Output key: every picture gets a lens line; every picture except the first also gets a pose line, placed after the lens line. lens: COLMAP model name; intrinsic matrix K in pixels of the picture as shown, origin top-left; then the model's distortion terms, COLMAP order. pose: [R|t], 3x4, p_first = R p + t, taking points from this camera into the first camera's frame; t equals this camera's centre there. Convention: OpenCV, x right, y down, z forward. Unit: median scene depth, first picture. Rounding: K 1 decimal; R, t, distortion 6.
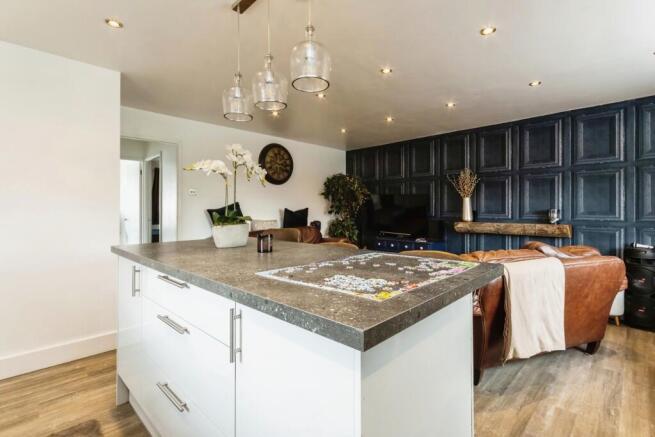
lens RADIAL K [[314.4, 0, 330.1], [0, 314.4, 208.6], [0, 0, 1]] dist [-0.001460, -0.000392]
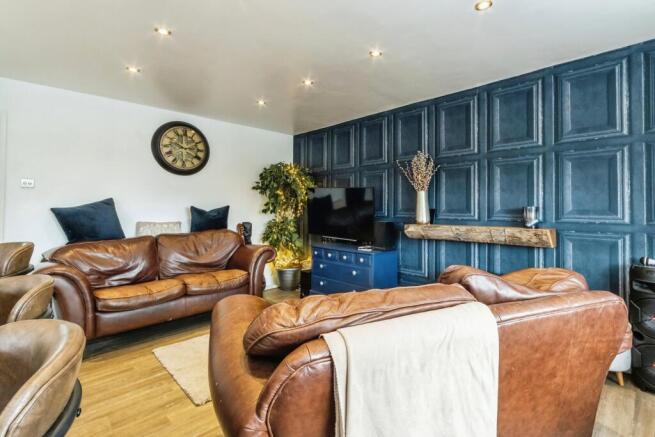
lens RADIAL K [[316.9, 0, 352.1], [0, 316.9, 201.9], [0, 0, 1]] dist [0.001697, -0.000058]
pose [[0.999849, -0.003142, 0.017104, 0.286745], [0.003368, 0.999907, -0.013215, -0.000316], [-0.017061, 0.013271, 0.999766, 0.286305]]
